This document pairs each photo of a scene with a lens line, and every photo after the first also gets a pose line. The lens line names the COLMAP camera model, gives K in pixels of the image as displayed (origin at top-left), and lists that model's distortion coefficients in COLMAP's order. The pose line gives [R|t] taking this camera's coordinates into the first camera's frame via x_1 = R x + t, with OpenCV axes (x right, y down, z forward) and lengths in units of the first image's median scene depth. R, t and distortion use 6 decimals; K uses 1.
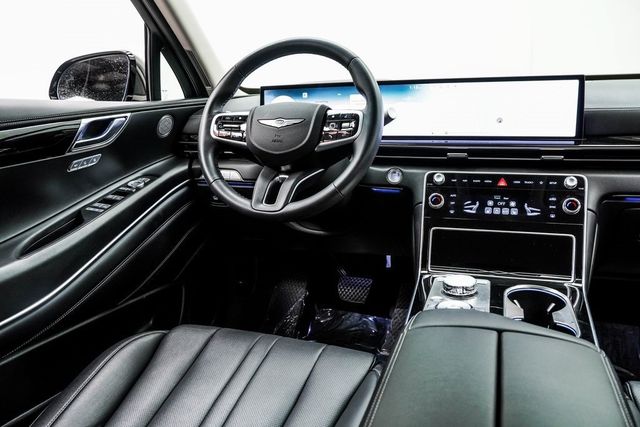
lens RADIAL K [[465.5, 0, 320.0], [0, 465.5, 213.5], [0, 0, 1]] dist [-0.081277, 0.000651]
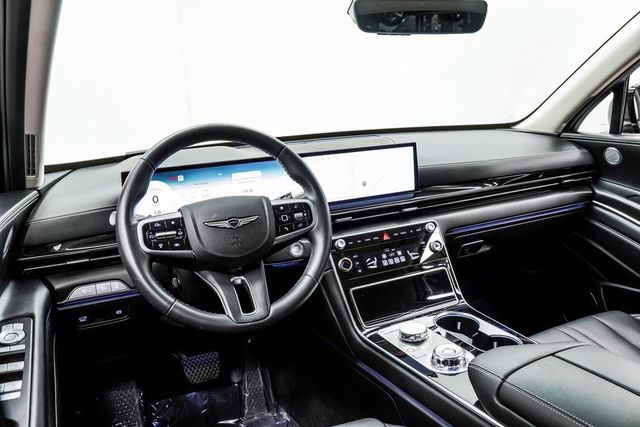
lens RADIAL K [[506.0, 0, 320.0], [0, 506.0, 213.5], [0, 0, 1]] dist [-0.078759, 0.001271]
pose [[0.710377, -0.163960, 0.684457, -0.626382], [0.191666, 0.980799, 0.036024, -0.210691], [-0.677222, 0.105596, 0.728162, 0.151309]]
